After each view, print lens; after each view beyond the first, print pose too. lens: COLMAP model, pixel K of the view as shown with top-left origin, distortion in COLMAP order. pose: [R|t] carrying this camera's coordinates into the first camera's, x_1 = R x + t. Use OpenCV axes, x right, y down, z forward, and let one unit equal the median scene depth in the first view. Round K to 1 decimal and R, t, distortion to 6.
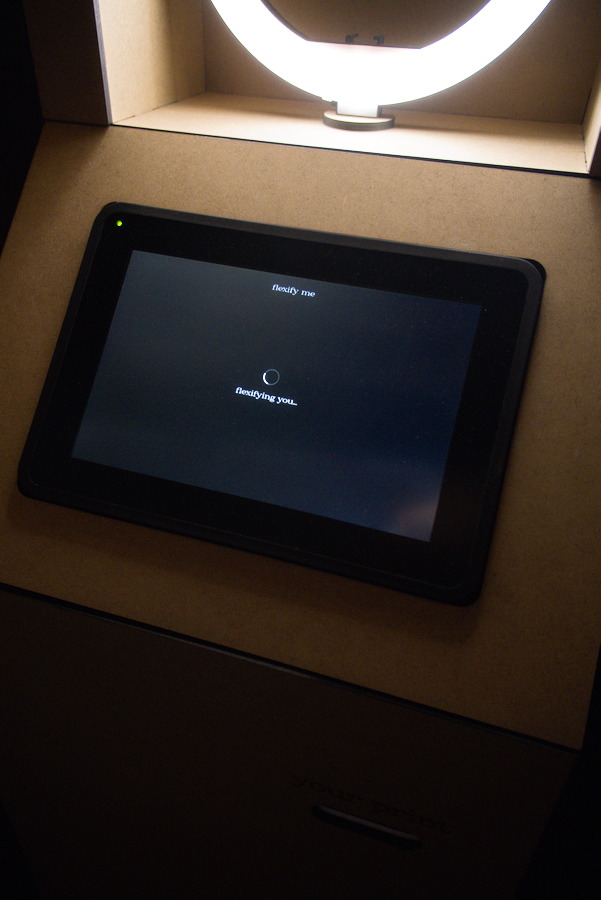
lens RADIAL K [[669.1, 0, 331.3], [0, 669.1, 477.3], [0, 0, 1]] dist [0.022632, -0.010341]
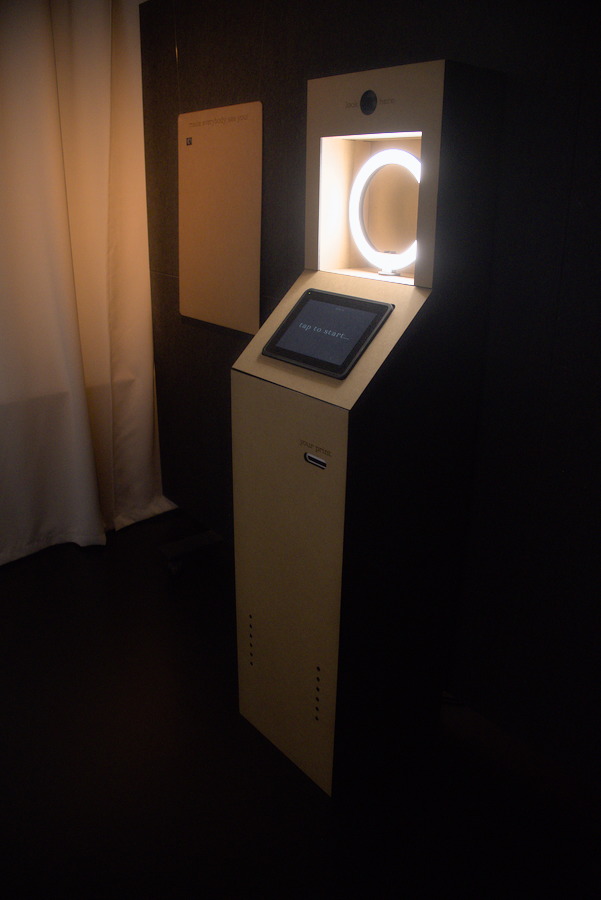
lens RADIAL K [[761.5, 0, 300.5], [0, 761.5, 450.0], [0, 0, 1]] dist [-0.032595, -0.007573]
pose [[0.811613, 0.171429, -0.558476, 2.152339], [-0.351978, 0.906475, -0.233267, 1.412347], [0.466256, 0.385894, 0.796047, -2.025871]]
